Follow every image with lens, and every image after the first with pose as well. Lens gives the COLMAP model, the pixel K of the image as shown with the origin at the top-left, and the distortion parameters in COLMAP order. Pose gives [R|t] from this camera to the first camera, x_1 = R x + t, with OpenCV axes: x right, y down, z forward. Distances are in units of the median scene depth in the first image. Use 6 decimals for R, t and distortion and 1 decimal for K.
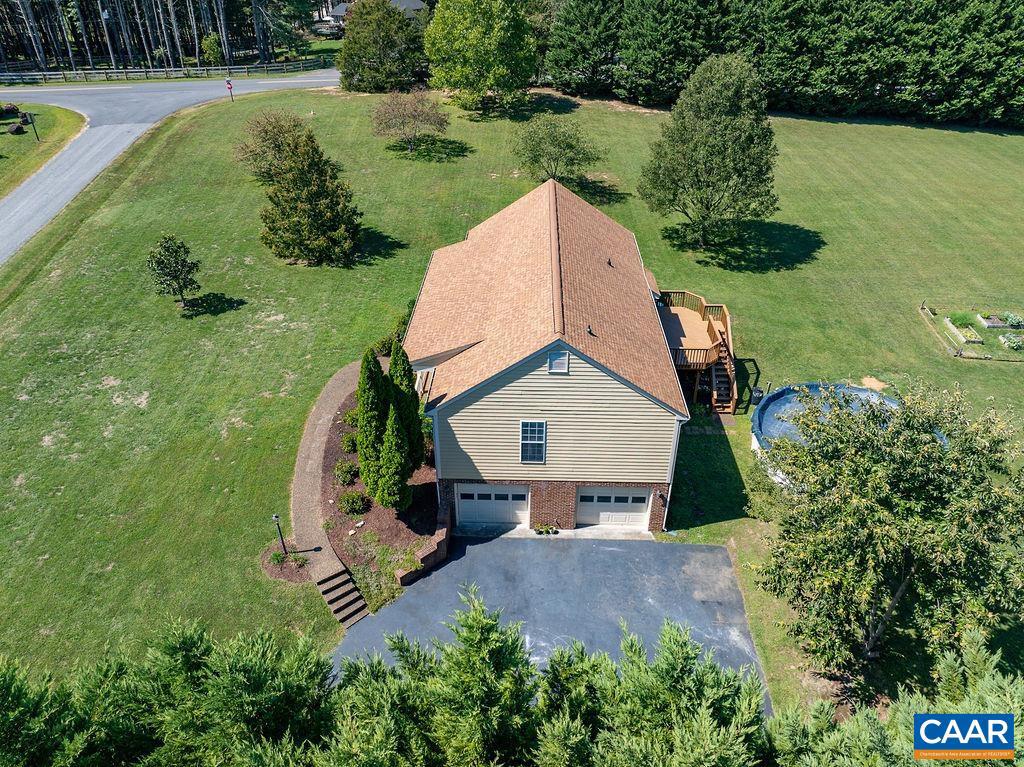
lens RADIAL K [[715.0, 0, 511.8], [0, 715.0, 378.1], [0, 0, 1]] dist [-0.034212, -0.002045]
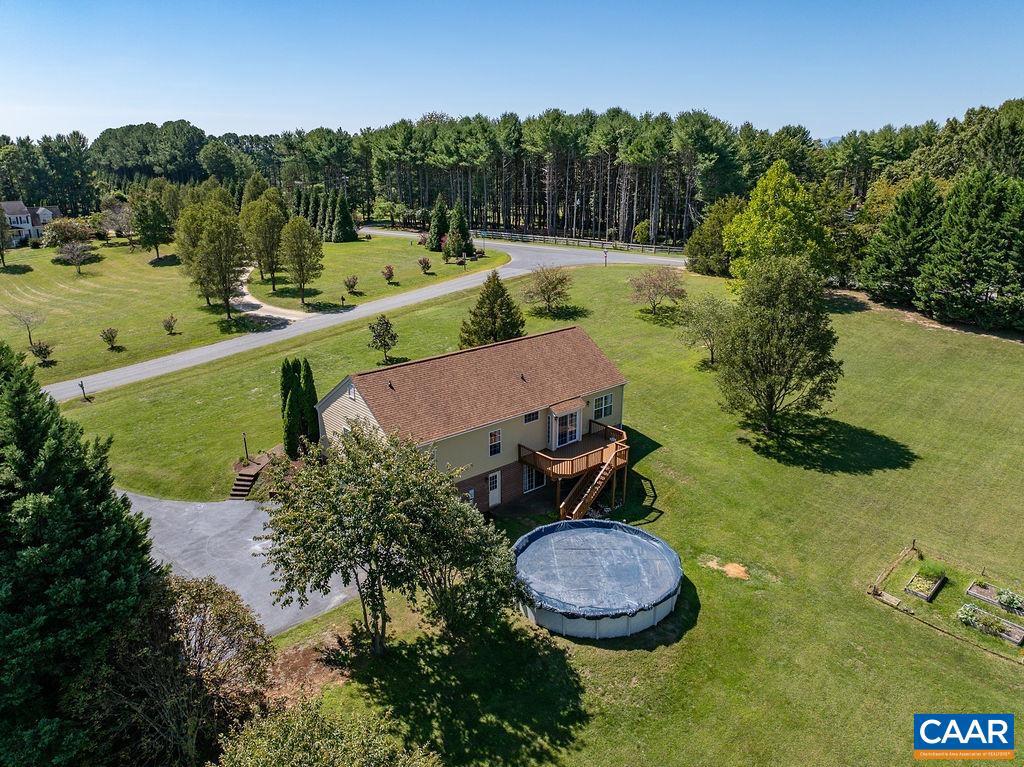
lens RADIAL K [[715.0, 0, 511.8], [0, 715.0, 378.1], [0, 0, 1]] dist [-0.034212, -0.002045]
pose [[0.682093, 0.217462, -0.698183, 0.779946], [-0.385440, 0.918280, -0.090542, -0.023264], [0.621438, 0.330865, 0.710171, 0.028395]]
